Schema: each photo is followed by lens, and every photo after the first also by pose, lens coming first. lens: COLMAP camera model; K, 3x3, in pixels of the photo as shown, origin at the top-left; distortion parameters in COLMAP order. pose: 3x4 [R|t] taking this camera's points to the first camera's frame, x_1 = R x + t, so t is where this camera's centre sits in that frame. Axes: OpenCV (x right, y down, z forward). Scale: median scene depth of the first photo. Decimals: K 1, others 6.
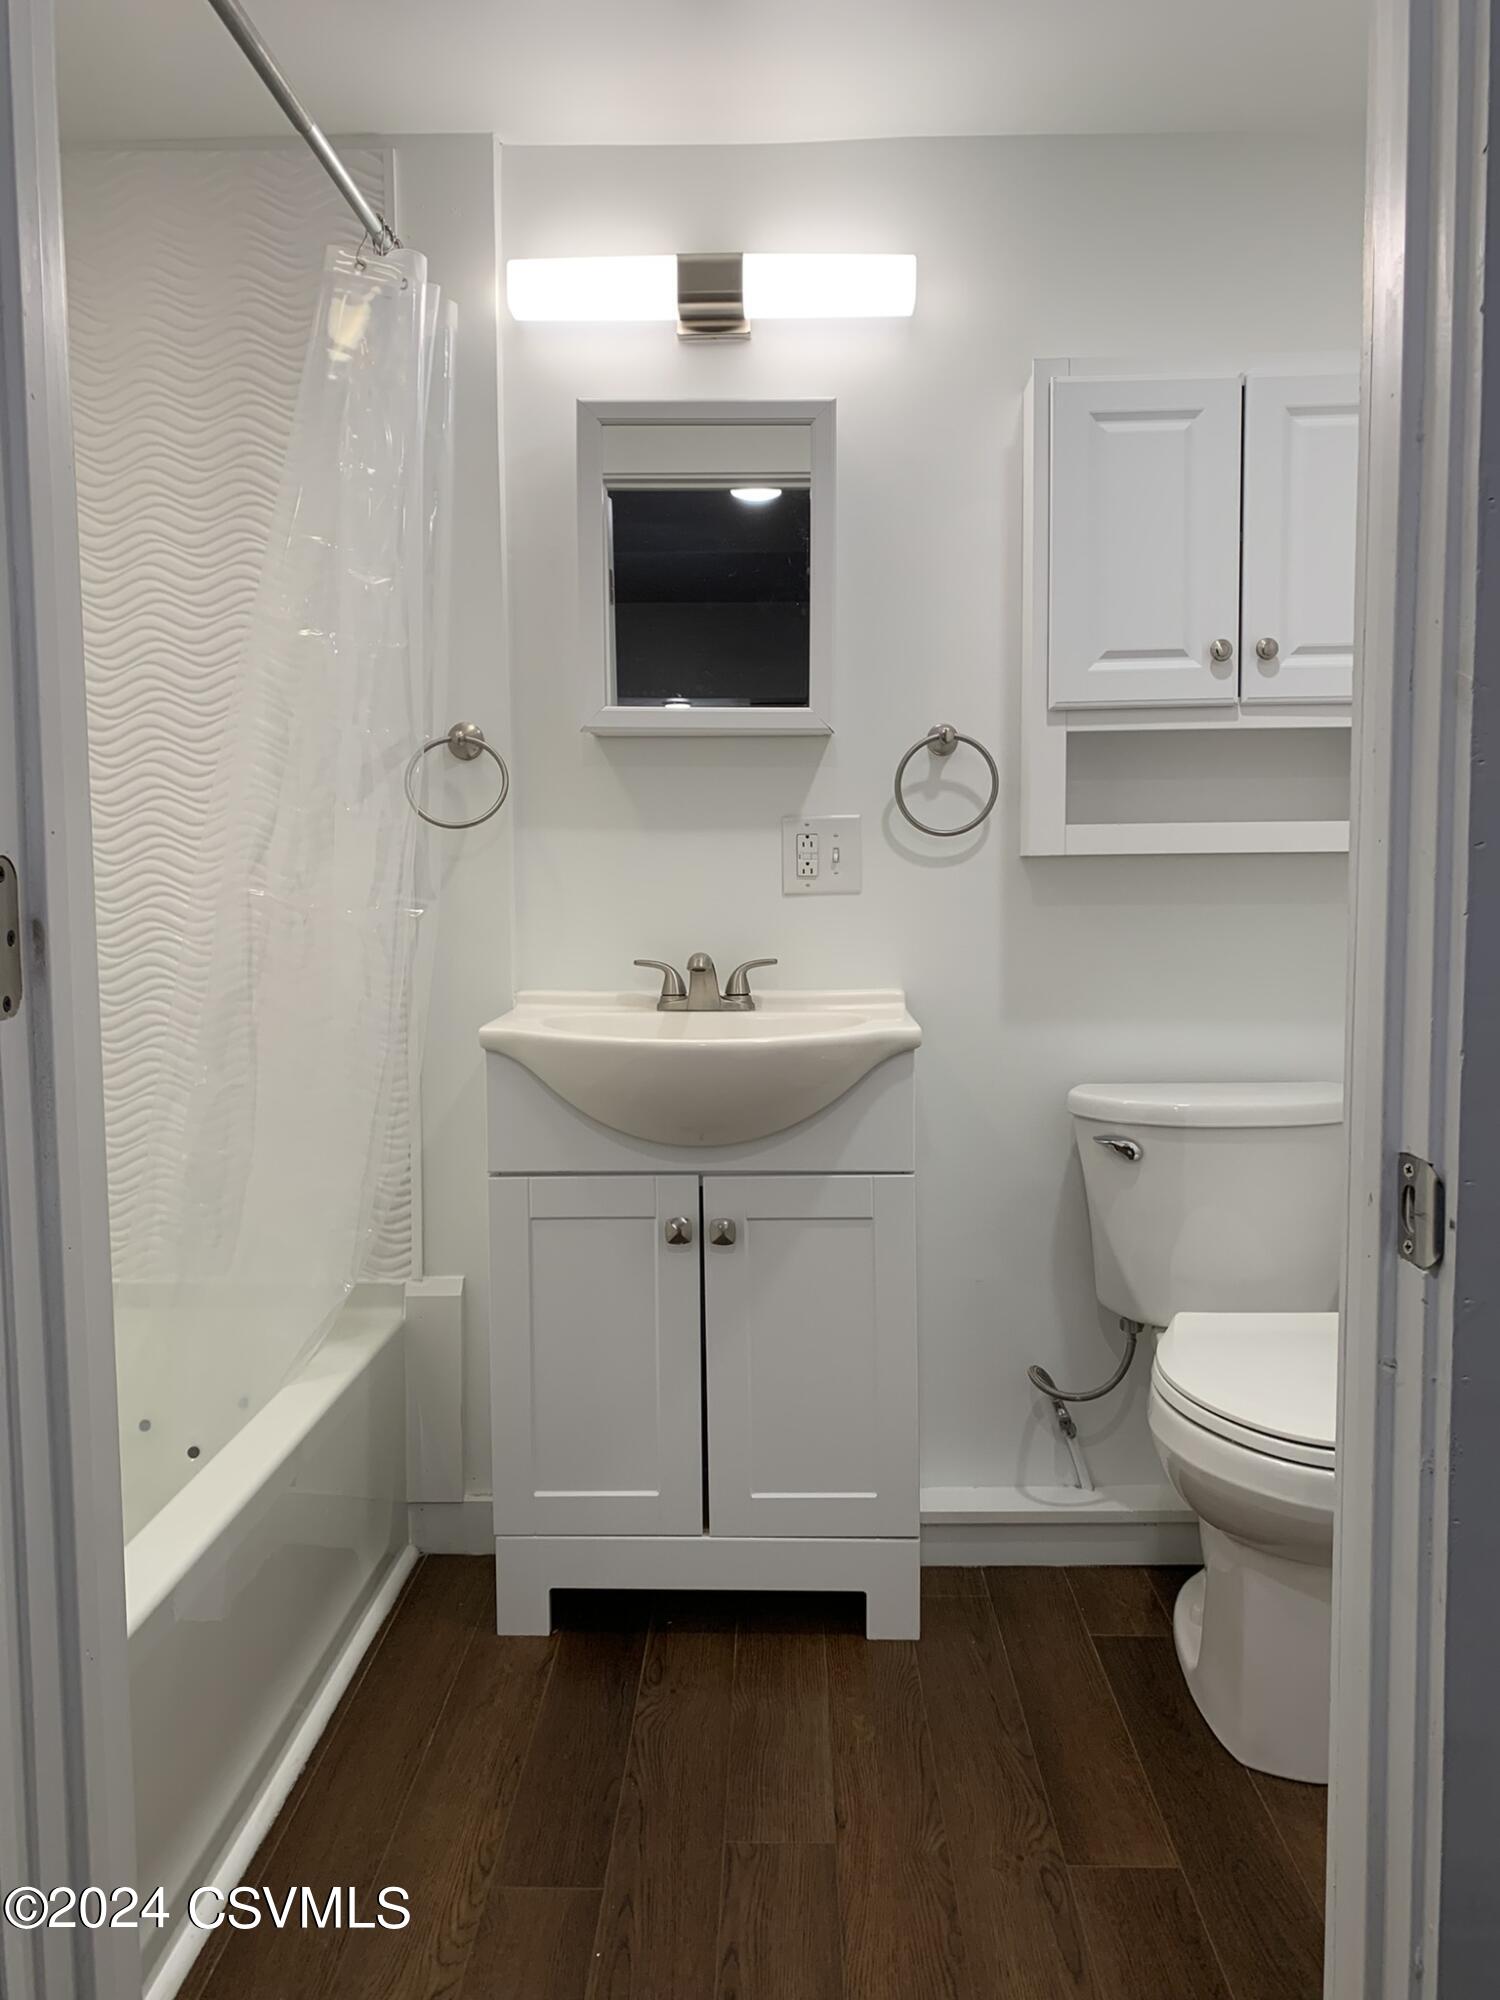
lens RADIAL K [[1512.5, 0, 750.0], [0, 1512.5, 1000.0], [0, 0, 1]] dist [0.012026, -0.002135]
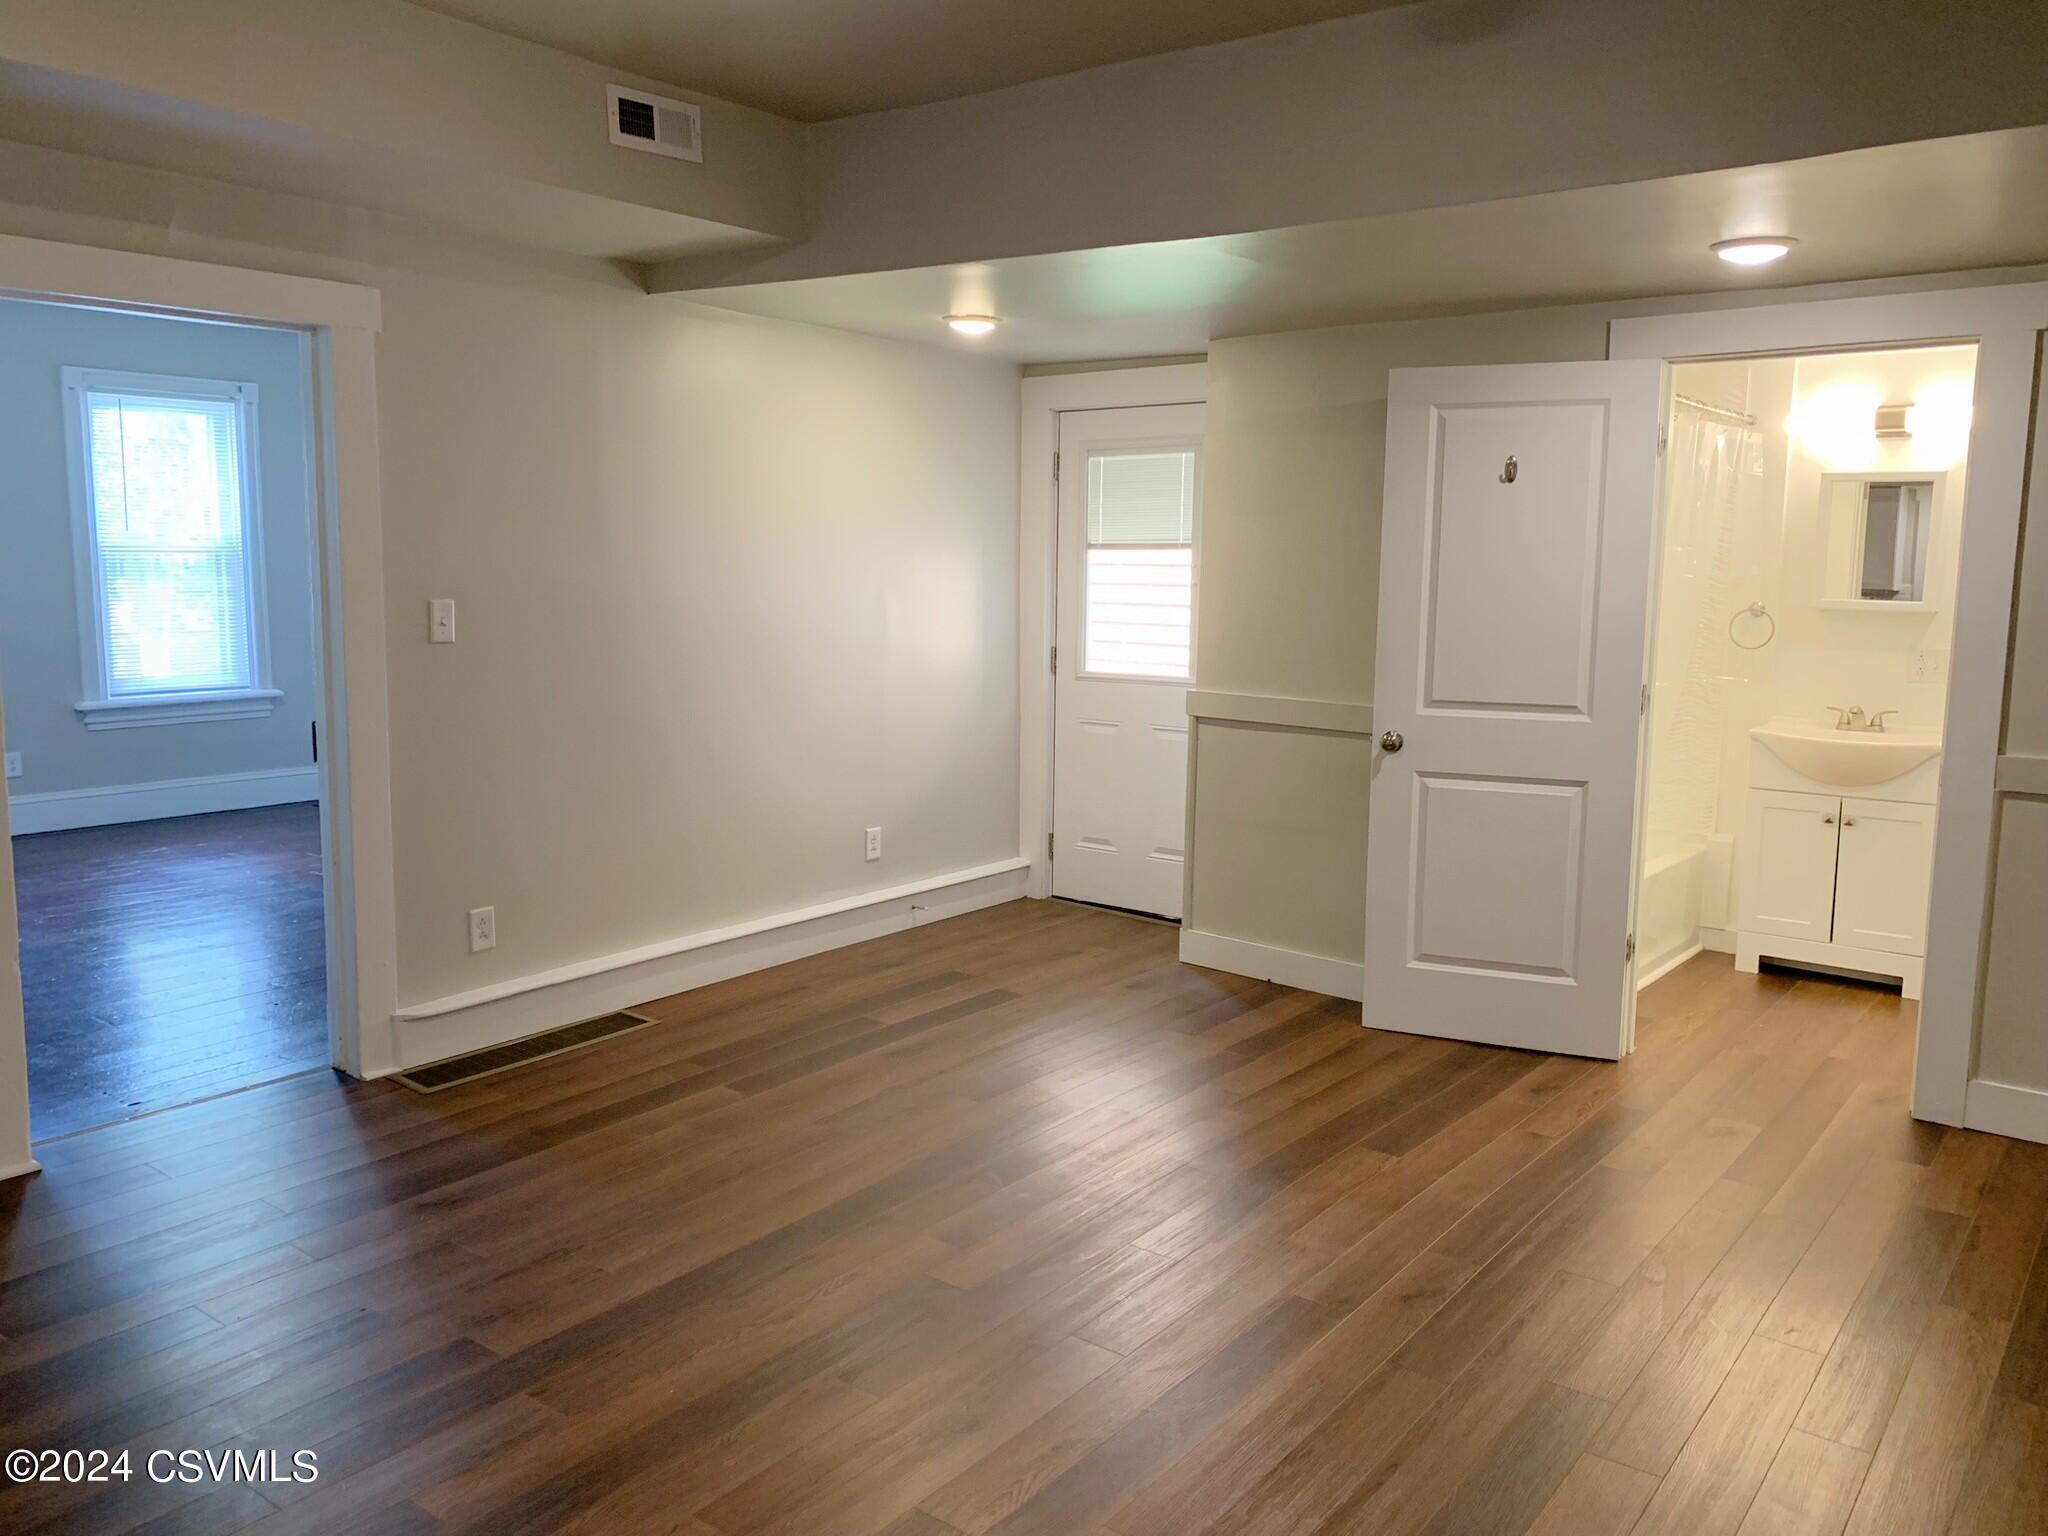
lens RADIAL K [[1602.4, 0, 1024.0], [0, 1602.4, 768.0], [0, 0, 1]] dist [0.010896, 0.008566]
pose [[0.814289, 0.096128, -0.572445, 0.344890], [-0.067208, 0.995173, 0.071512, -0.026765], [0.576556, -0.019759, 0.816819, -1.742187]]
